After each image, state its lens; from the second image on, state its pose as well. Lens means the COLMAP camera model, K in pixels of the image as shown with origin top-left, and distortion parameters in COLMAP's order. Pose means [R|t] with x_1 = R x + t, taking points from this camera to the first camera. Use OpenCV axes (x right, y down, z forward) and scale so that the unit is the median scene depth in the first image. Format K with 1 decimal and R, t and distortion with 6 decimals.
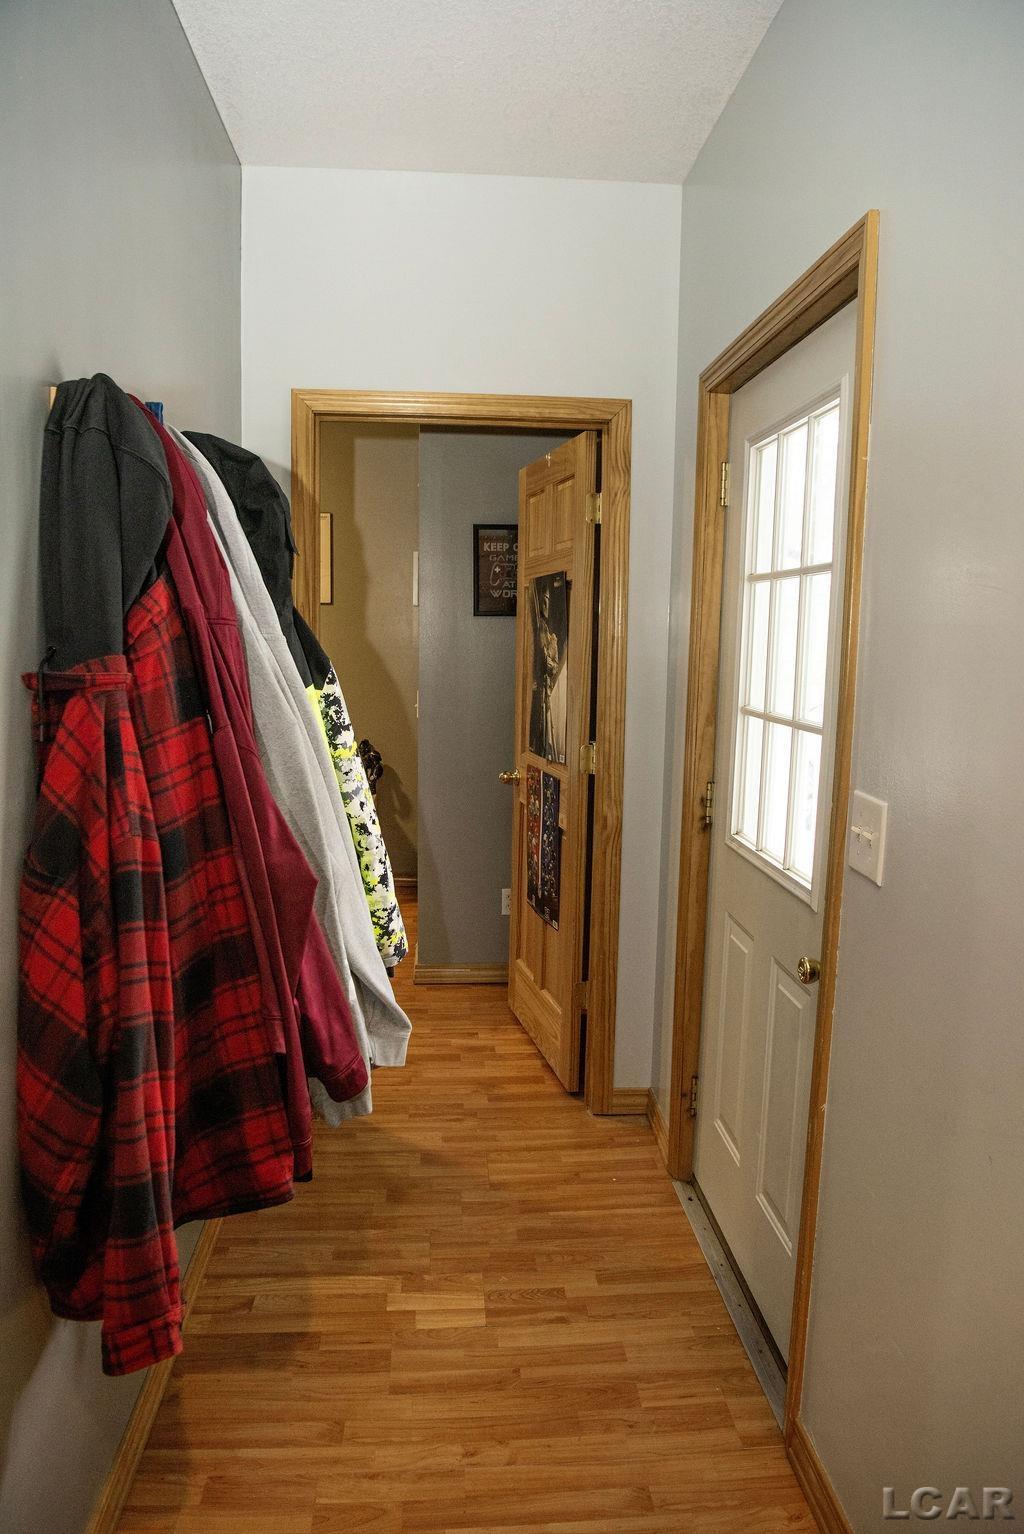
lens RADIAL K [[1036.1, 0, 512.0], [0, 1036.1, 767.4], [0, 0, 1]] dist [0.009305, 0.002857]
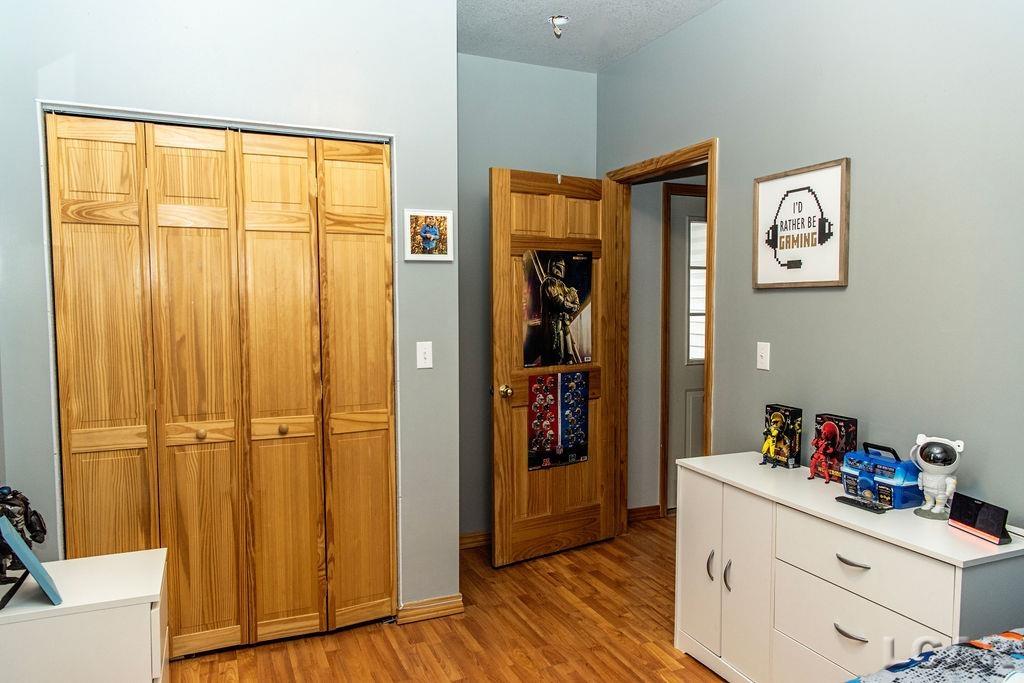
lens RADIAL K [[691.6, 0, 512.0], [0, 691.6, 344.1], [0, 0, 1]] dist [0.009305, 0.002857]
pose [[-0.331087, -0.080894, 0.940126, -0.962206], [0.114875, 0.985452, 0.125250, -0.186988], [-0.936582, 0.149465, -0.316978, 1.439963]]
